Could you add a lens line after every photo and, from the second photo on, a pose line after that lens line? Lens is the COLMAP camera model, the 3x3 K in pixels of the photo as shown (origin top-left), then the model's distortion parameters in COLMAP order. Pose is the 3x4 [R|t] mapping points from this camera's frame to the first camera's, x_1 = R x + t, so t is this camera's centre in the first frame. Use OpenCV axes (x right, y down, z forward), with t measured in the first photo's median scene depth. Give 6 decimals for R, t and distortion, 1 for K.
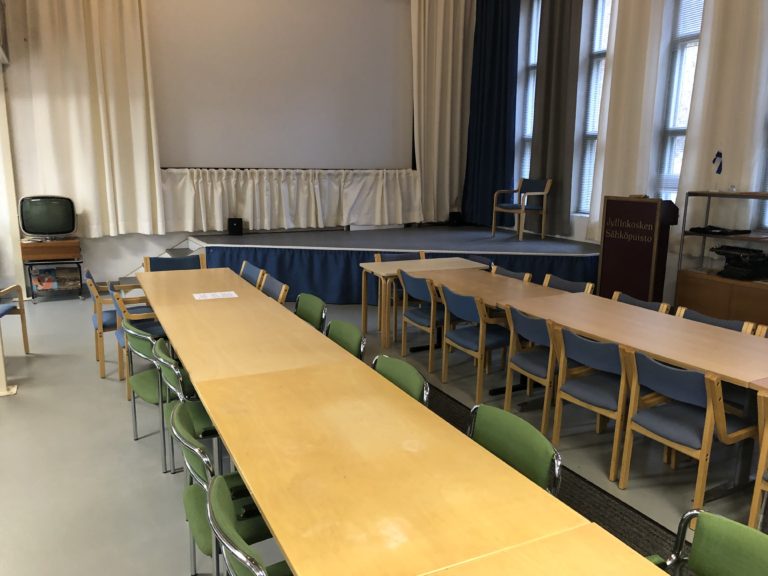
lens RADIAL K [[623.2, 0, 388.3], [0, 623.2, 291.0], [0, 0, 1]] dist [0.013839, -0.039888]
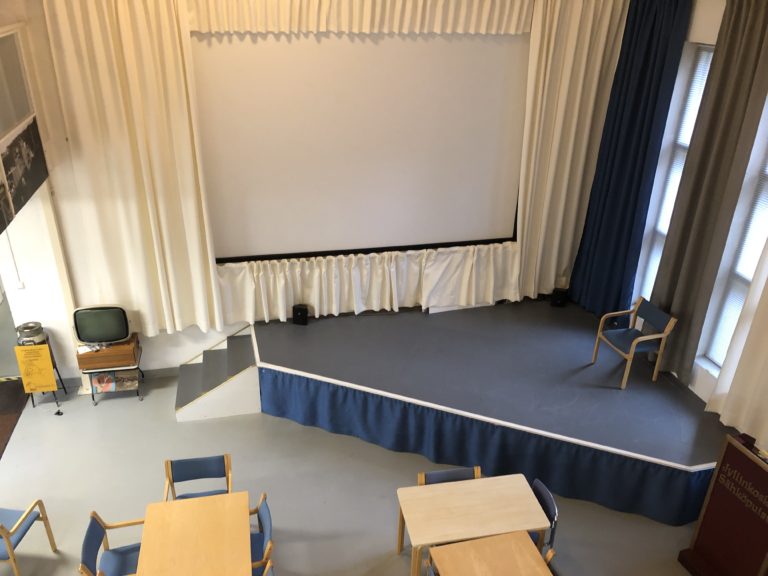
lens RADIAL K [[623.2, 0, 381.6], [0, 623.2, 290.7], [0, 0, 1]] dist [0.013839, -0.039888]
pose [[0.971141, 0.116269, -0.208245, 0.056632], [-0.063069, 0.967237, 0.245917, -0.363824], [0.230015, -0.225686, 0.946657, 0.167454]]
